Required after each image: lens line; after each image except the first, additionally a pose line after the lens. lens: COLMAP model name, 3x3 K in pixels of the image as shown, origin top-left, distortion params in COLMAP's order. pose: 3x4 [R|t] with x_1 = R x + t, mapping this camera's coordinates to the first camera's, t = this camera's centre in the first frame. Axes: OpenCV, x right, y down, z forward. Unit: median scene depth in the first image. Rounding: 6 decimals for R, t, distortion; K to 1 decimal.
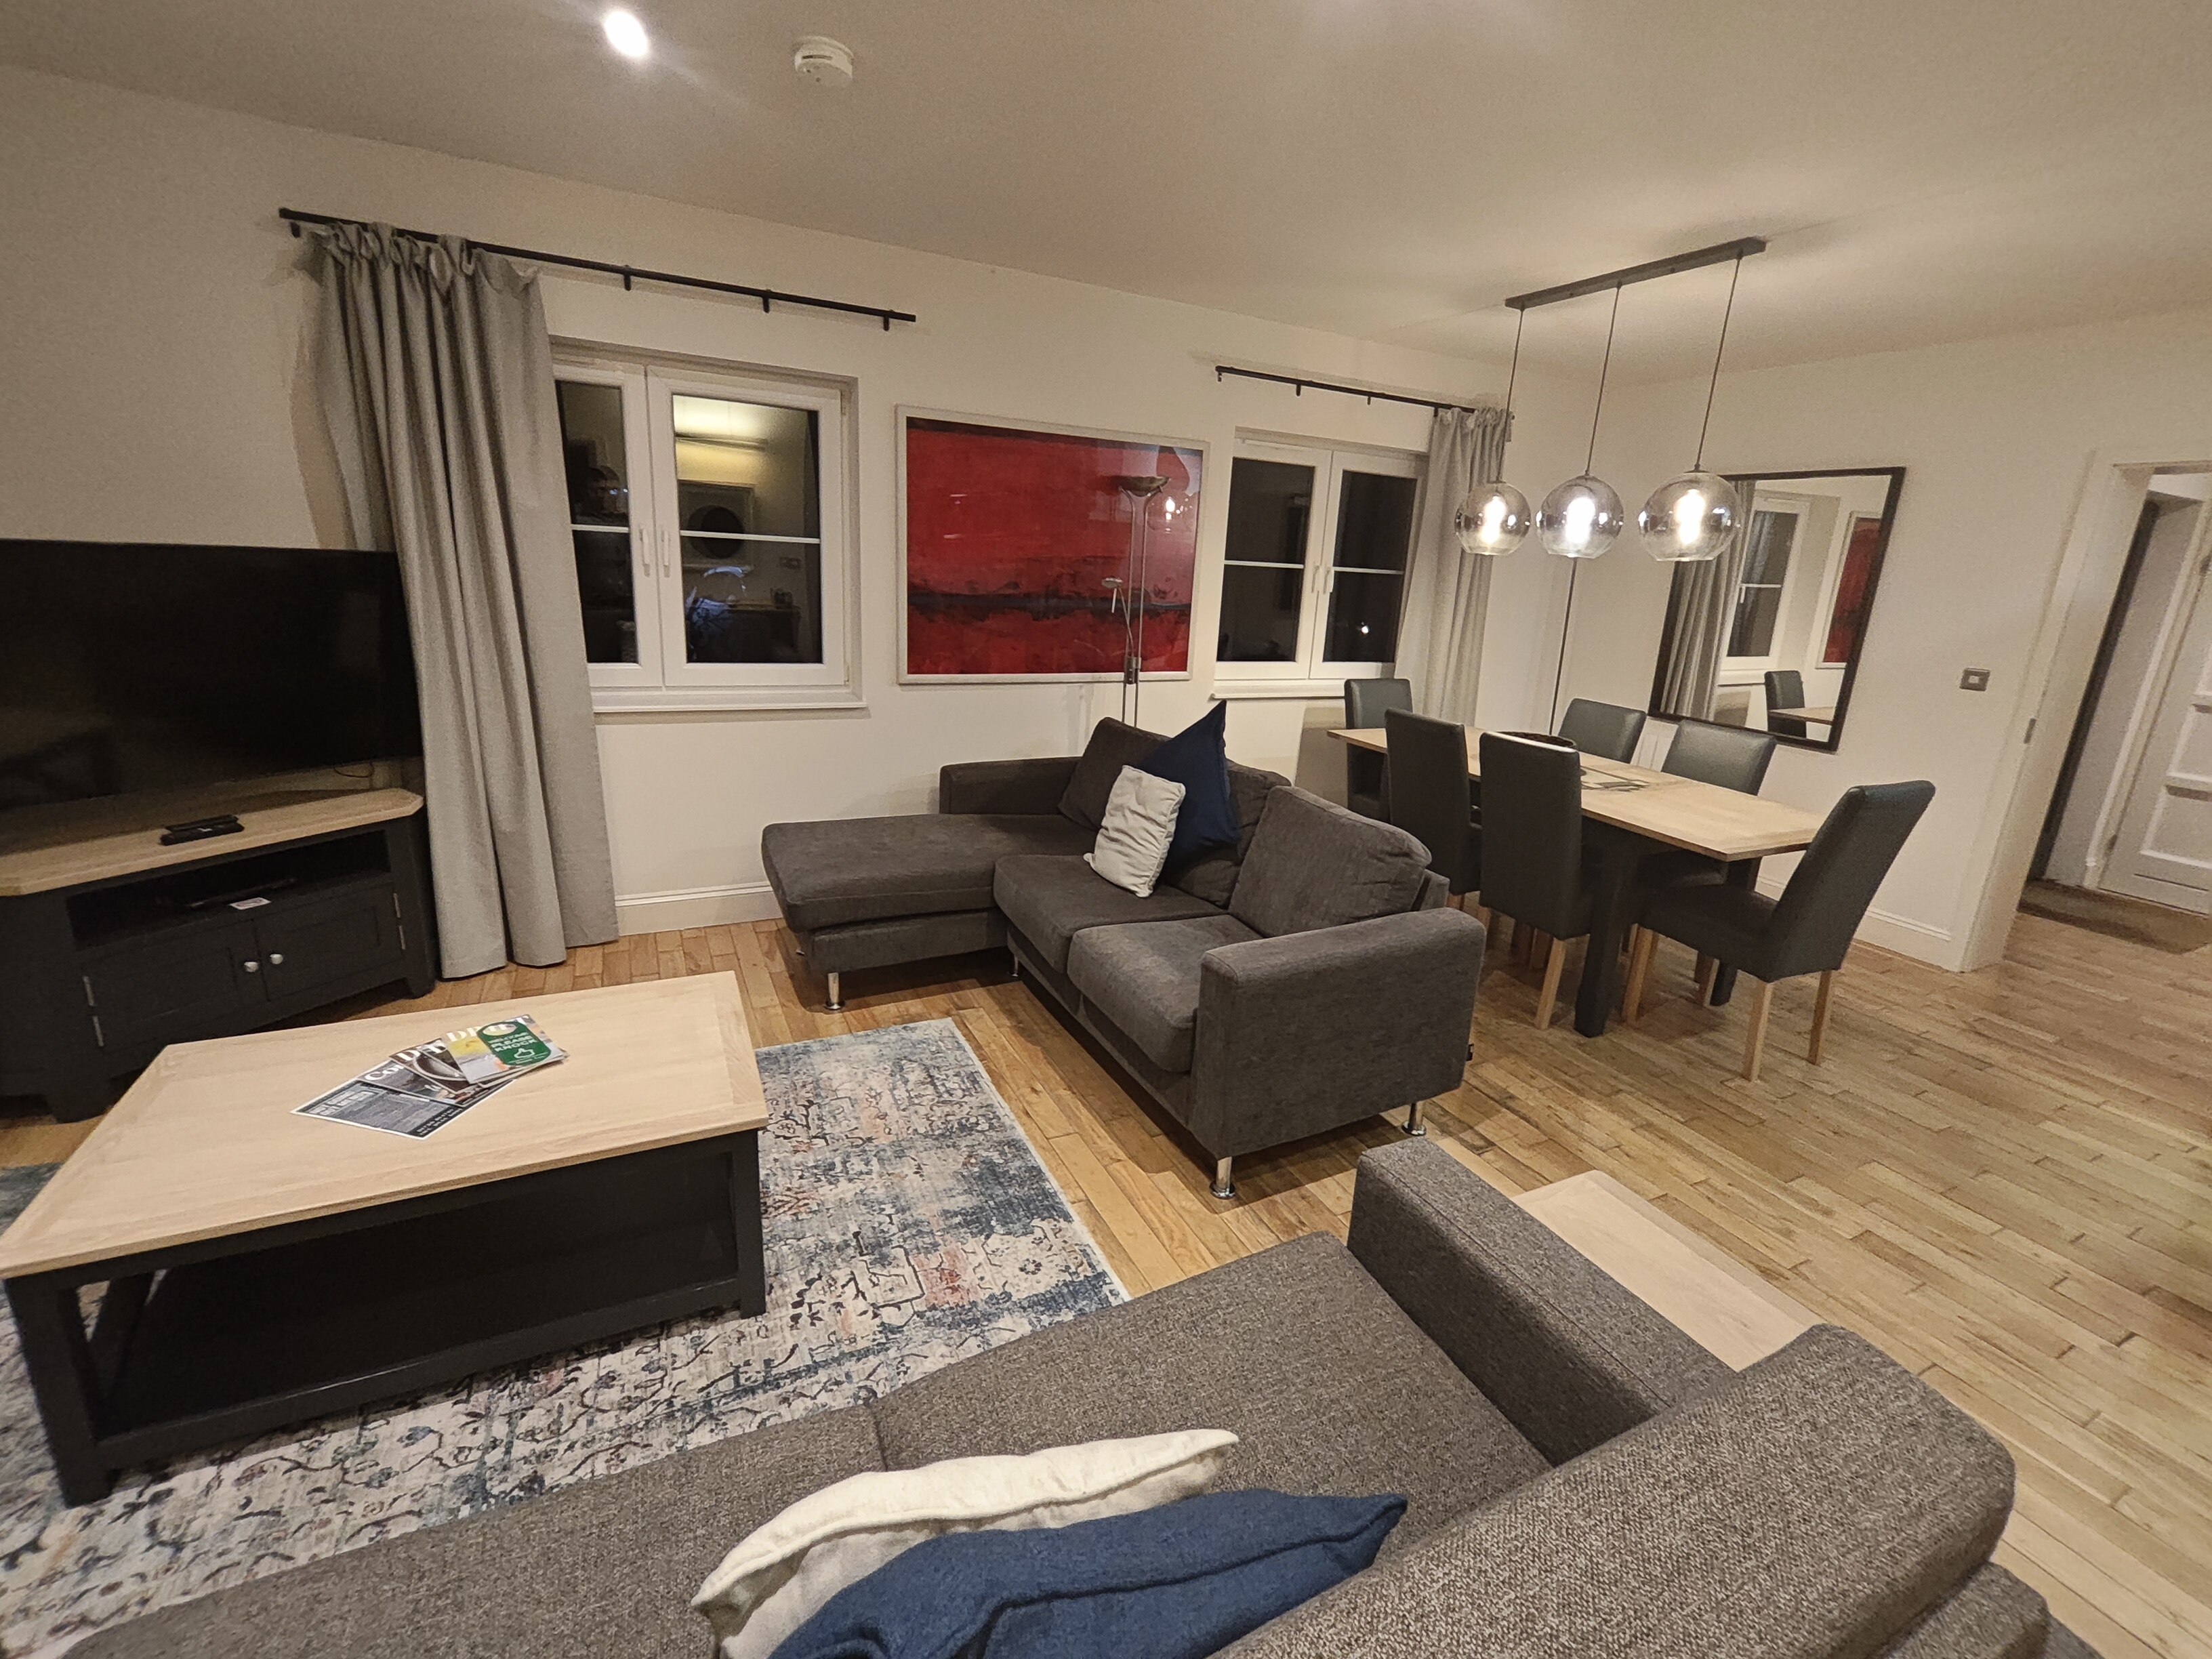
lens RADIAL K [[954.0, 0, 1120.8], [0, 954.0, 789.7], [0, 0, 1]] dist [0.000137, 0.001962]
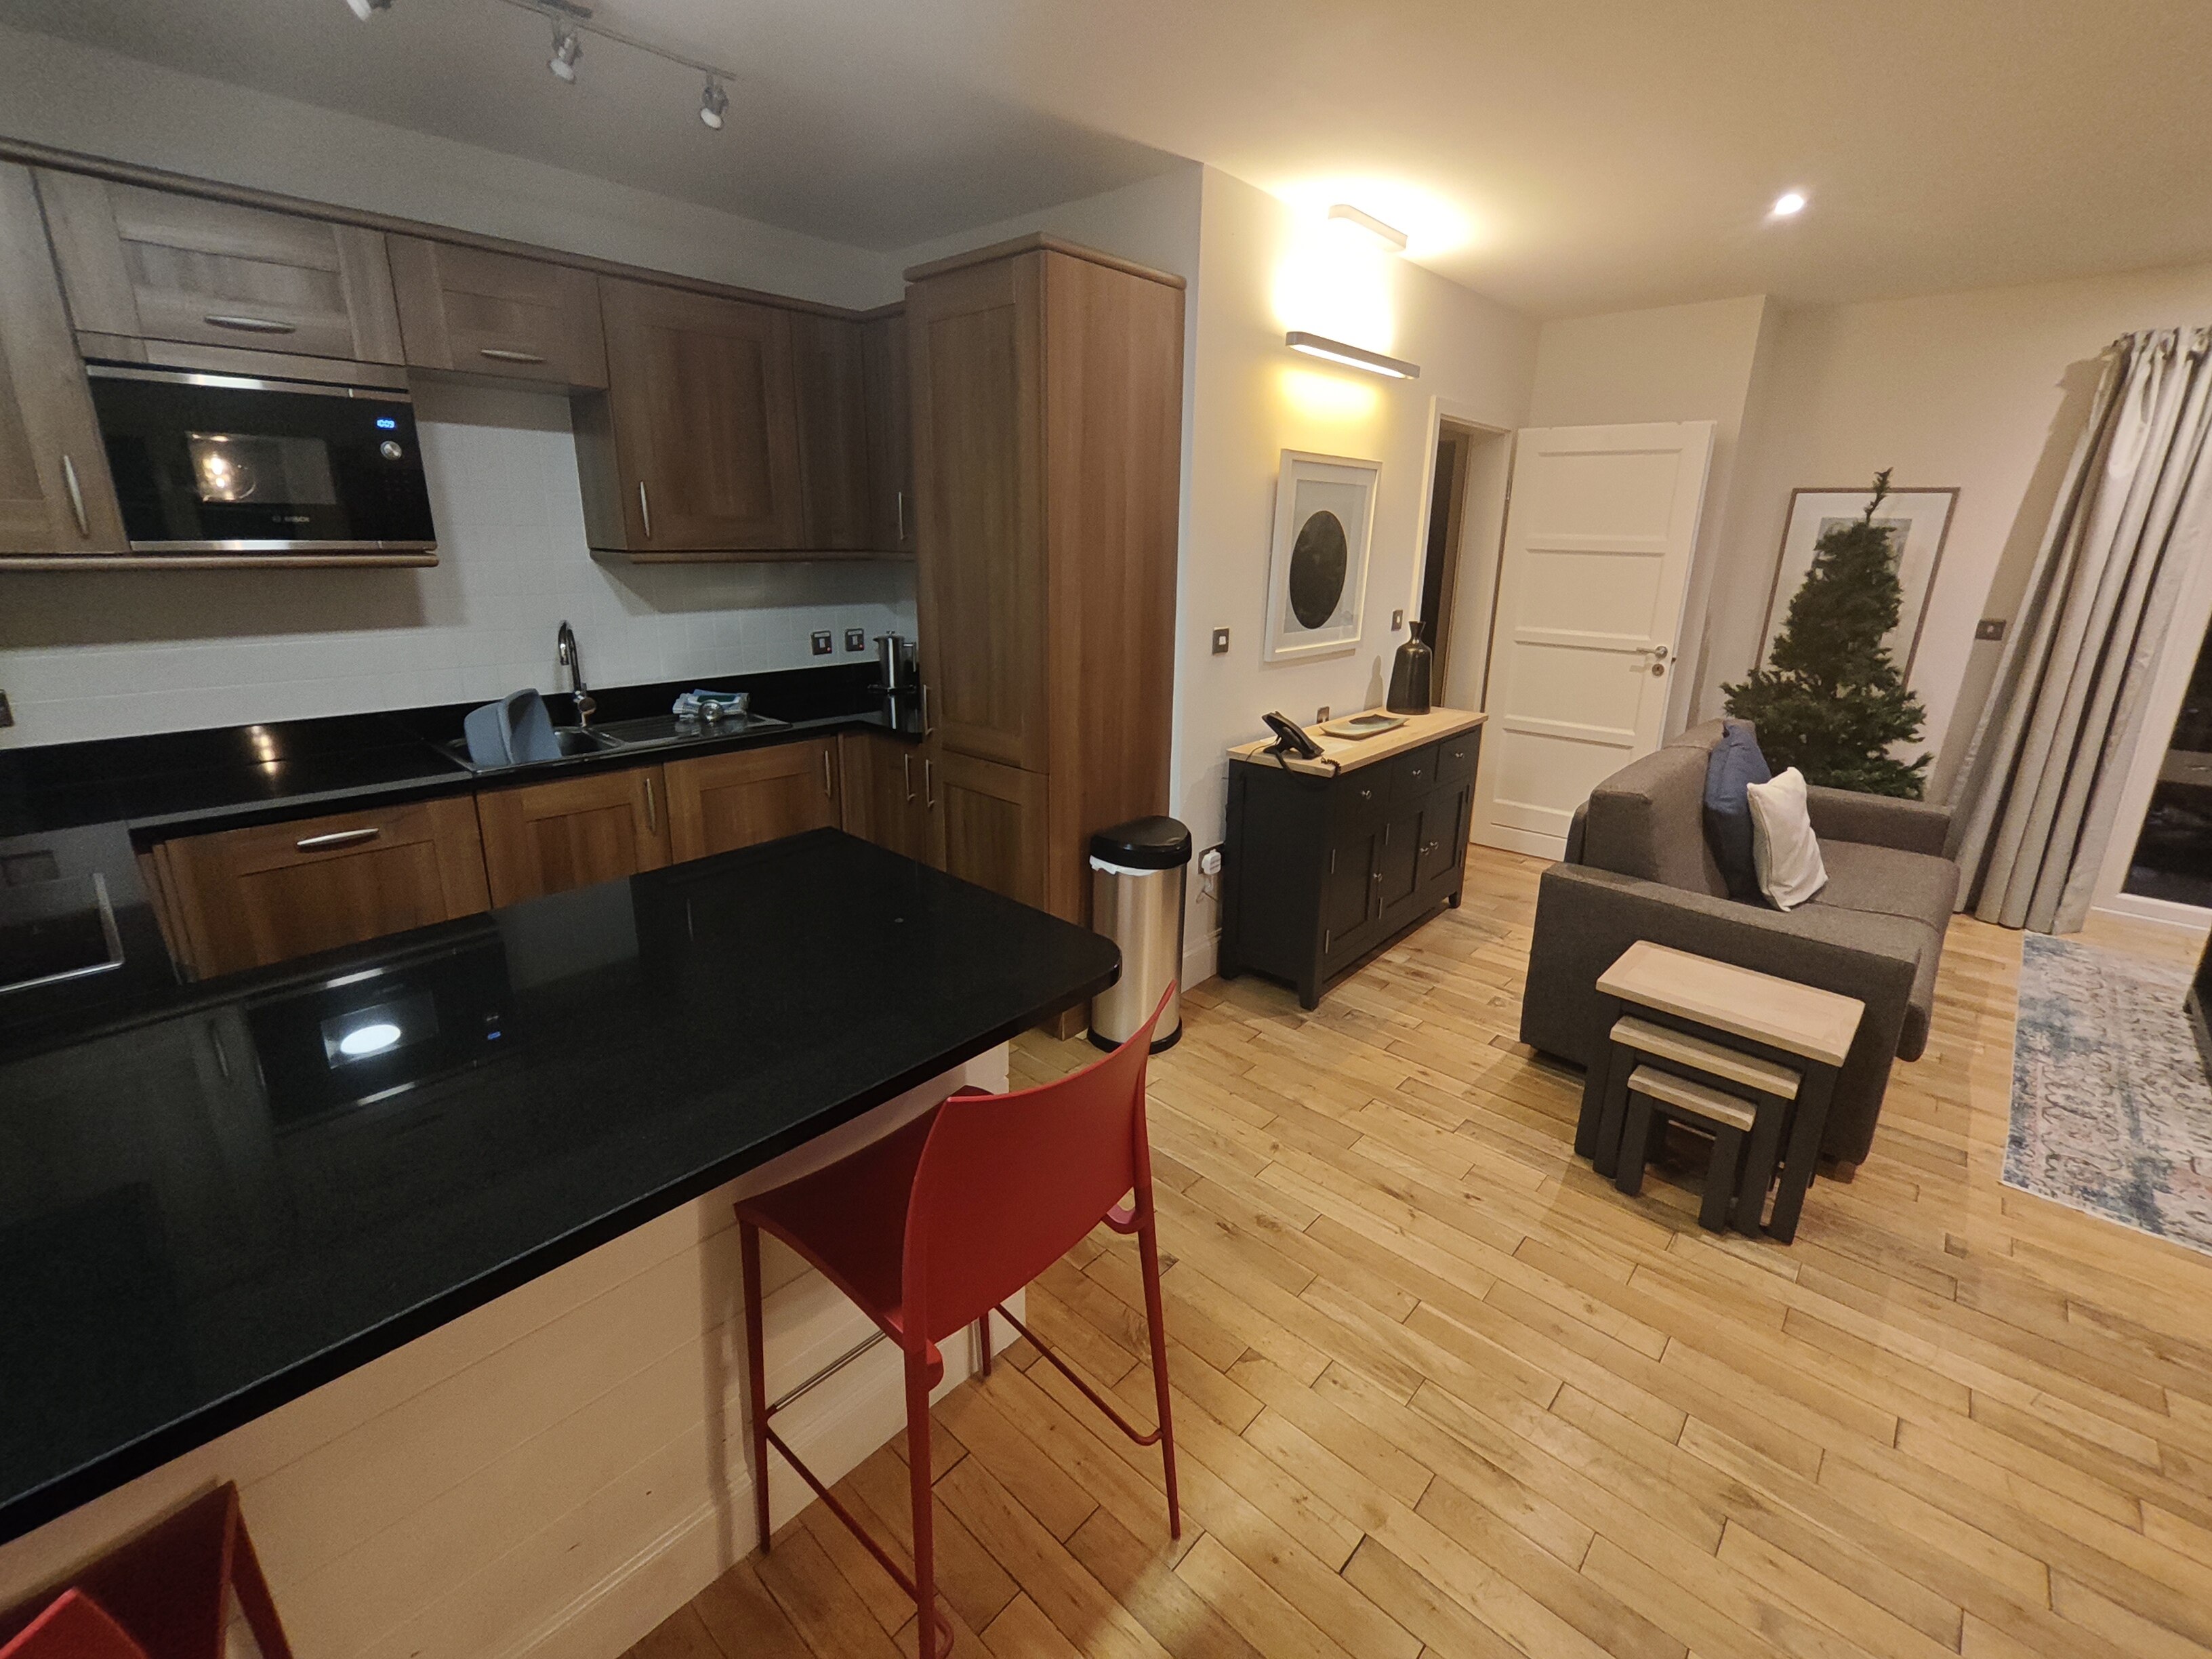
lens RADIAL K [[954.0, 0, 1113.6], [0, 954.0, 790.0], [0, 0, 1]] dist [0.000137, 0.001962]
pose [[-0.932265, 0.020710, -0.361183, 1.039915], [-0.157214, 0.875974, 0.456019, -0.169782], [0.325831, 0.481914, -0.813384, 0.888148]]
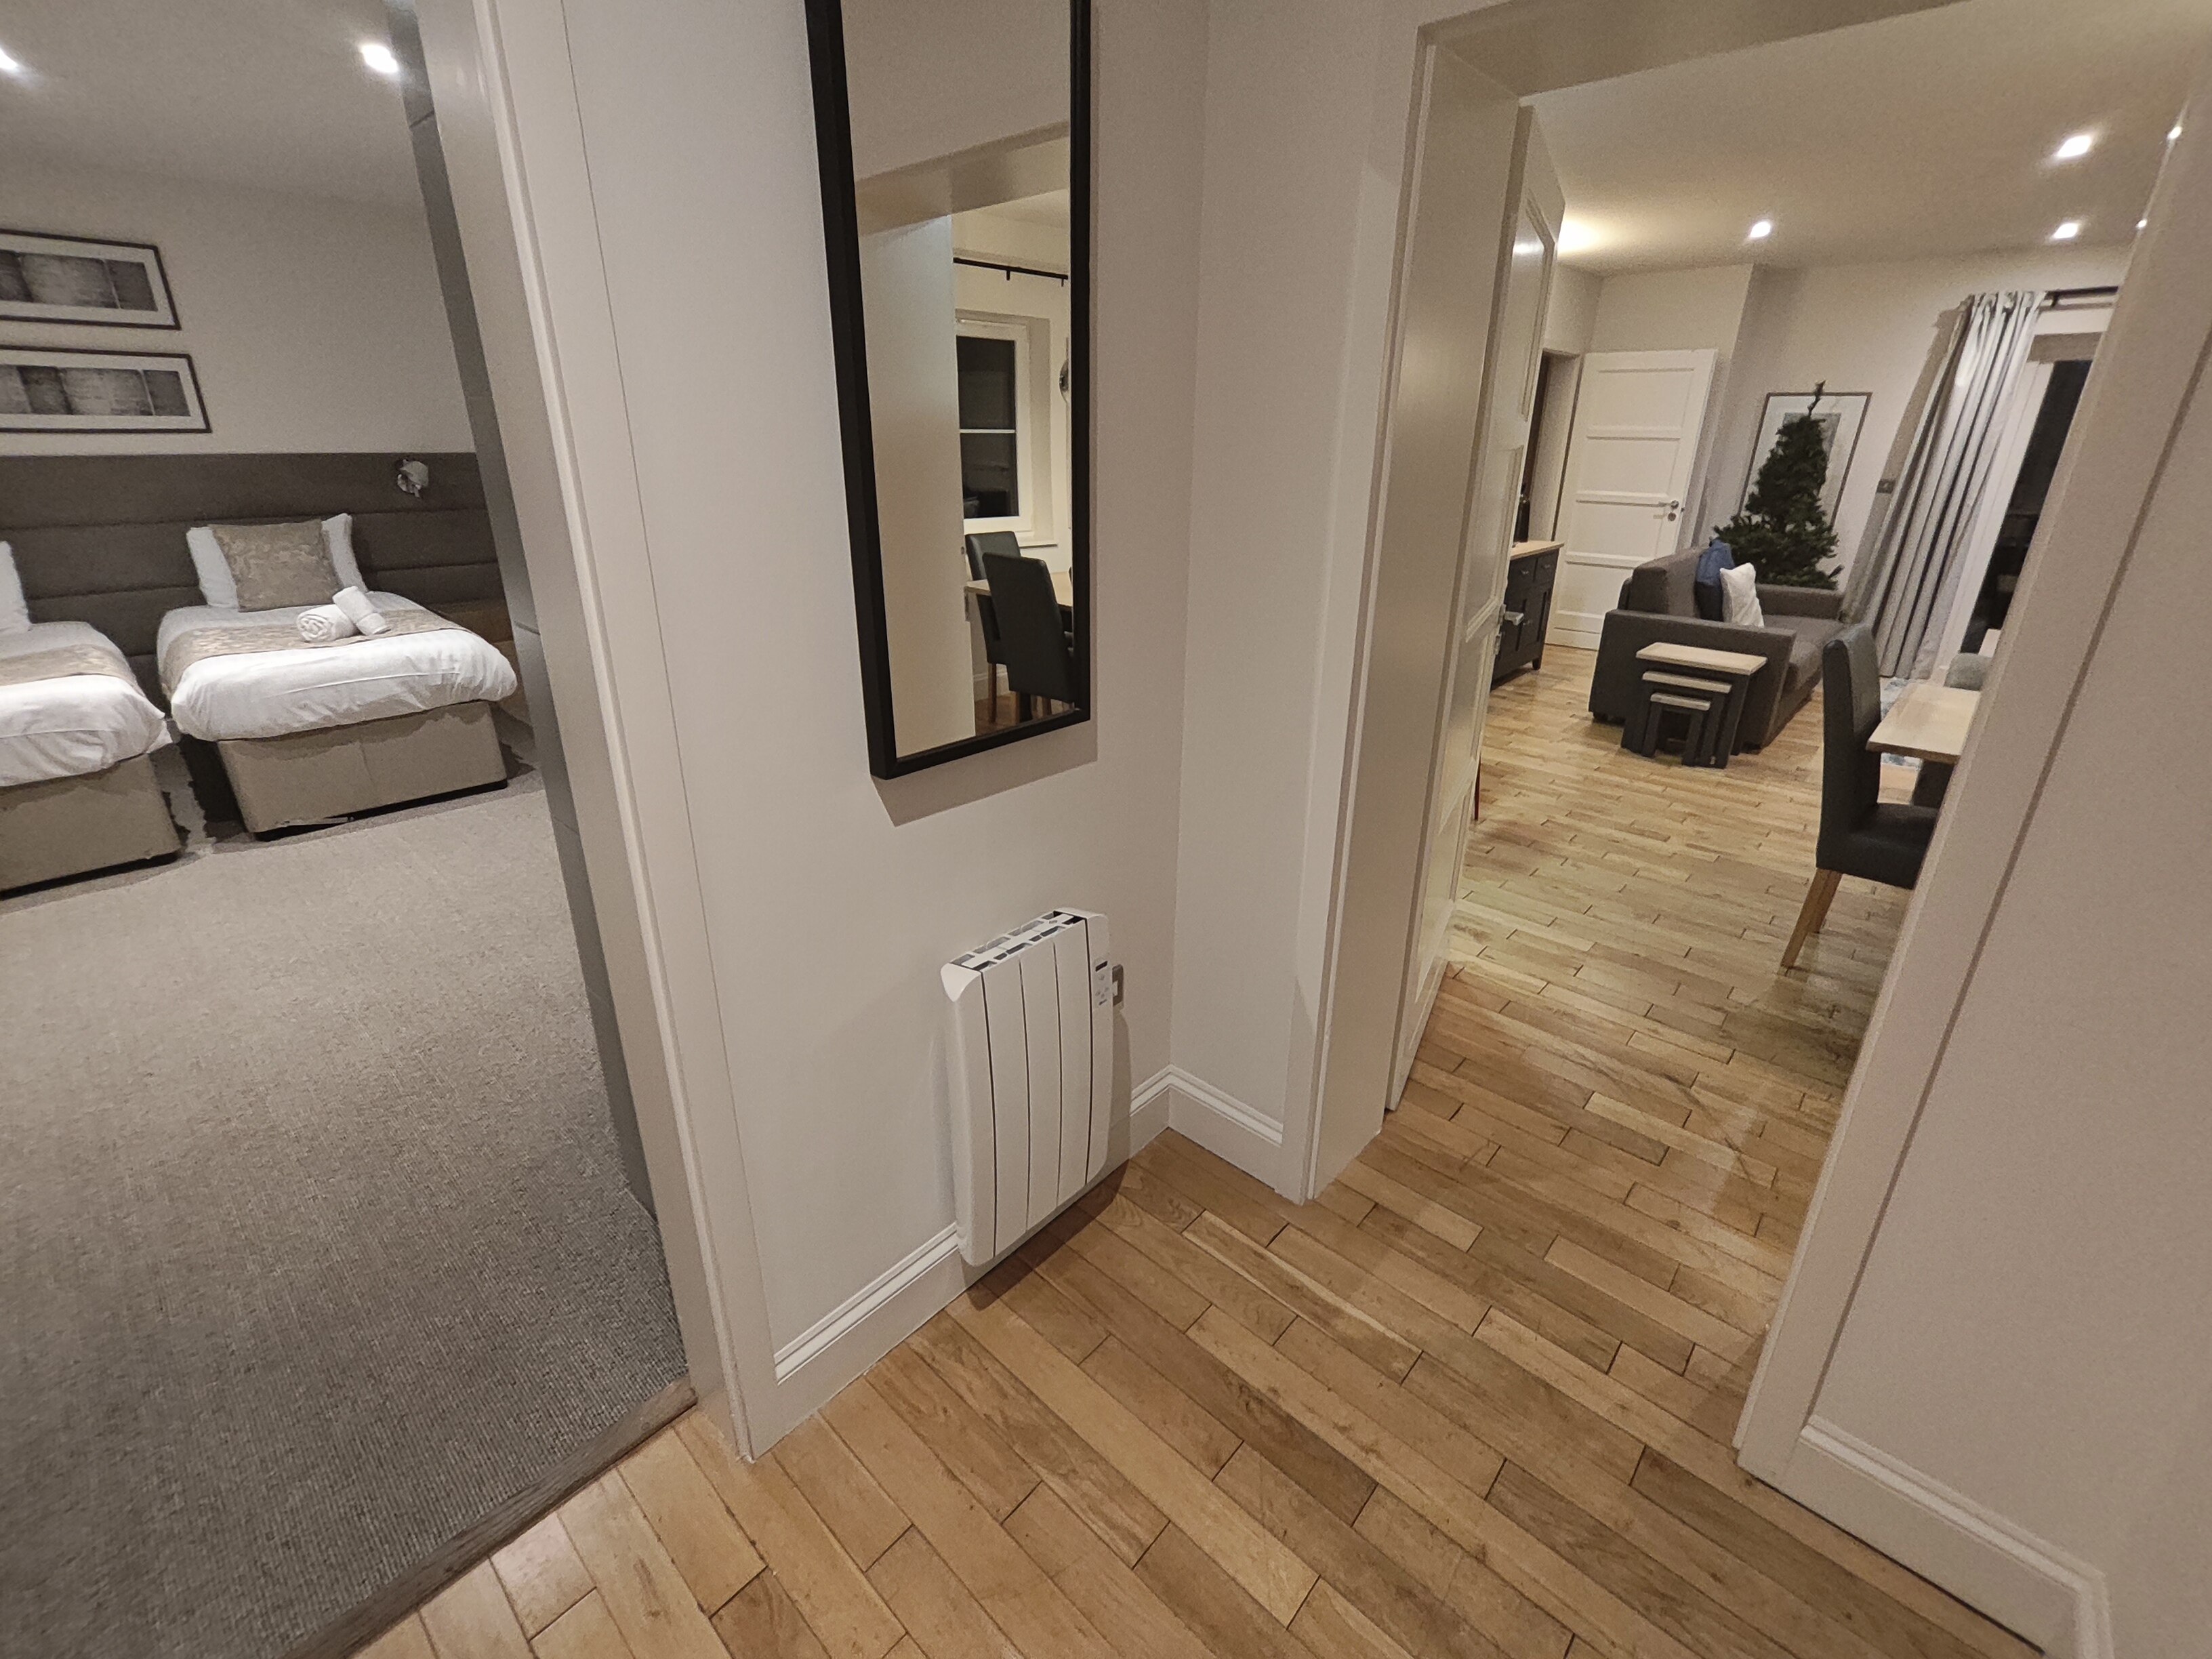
lens RADIAL K [[954.0, 0, 1110.8], [0, 954.0, 792.2], [0, 0, 1]] dist [0.000137, 0.001962]
pose [[-0.932435, 0.064512, -0.355532, 1.802014], [-0.147933, 0.829538, 0.538499, -0.271344], [0.329667, 0.554711, -0.763947, 1.522854]]
